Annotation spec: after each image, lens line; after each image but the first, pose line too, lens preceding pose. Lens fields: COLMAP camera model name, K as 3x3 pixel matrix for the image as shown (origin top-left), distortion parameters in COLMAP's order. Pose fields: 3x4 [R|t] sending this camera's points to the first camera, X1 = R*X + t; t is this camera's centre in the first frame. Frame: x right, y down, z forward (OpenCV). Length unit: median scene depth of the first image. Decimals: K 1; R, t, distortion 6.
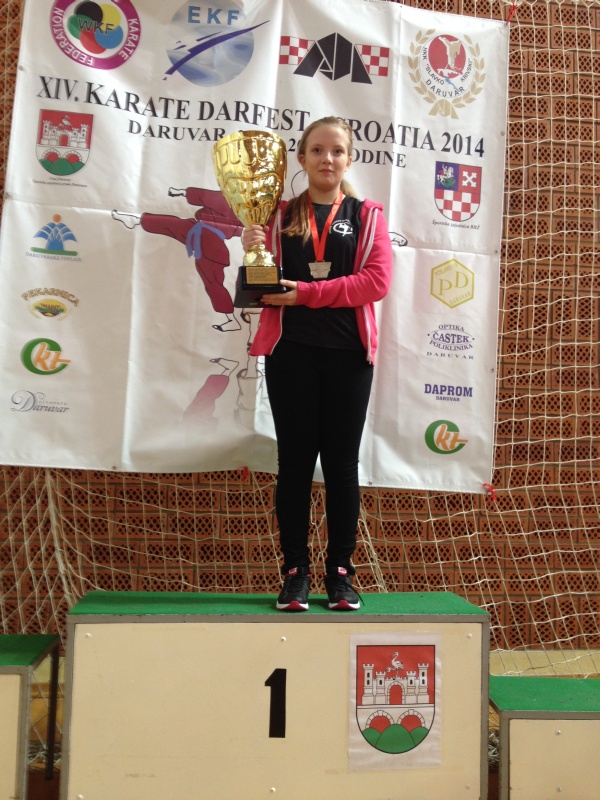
lens RADIAL K [[805.6, 0, 296.4], [0, 805.6, 401.4], [0, 0, 1]] dist [0.000387, 0.000000]
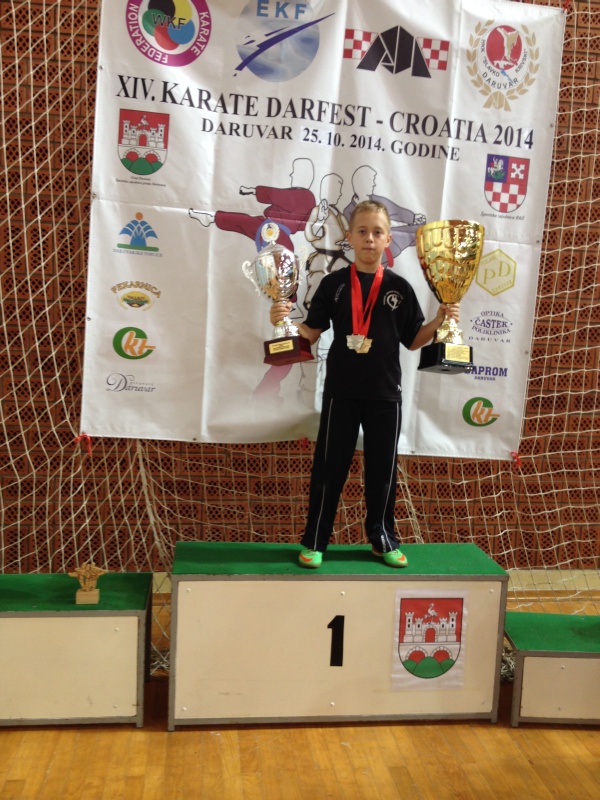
lens RADIAL K [[842.8, 0, 286.1], [0, 842.8, 428.0], [0, 0, 1]] dist [-0.039702, 0.000000]
pose [[0.999736, 0.017680, -0.014678, -0.072039], [-0.013796, 0.972633, 0.231939, -0.205677], [0.018377, -0.231675, 0.972620, -0.168465]]
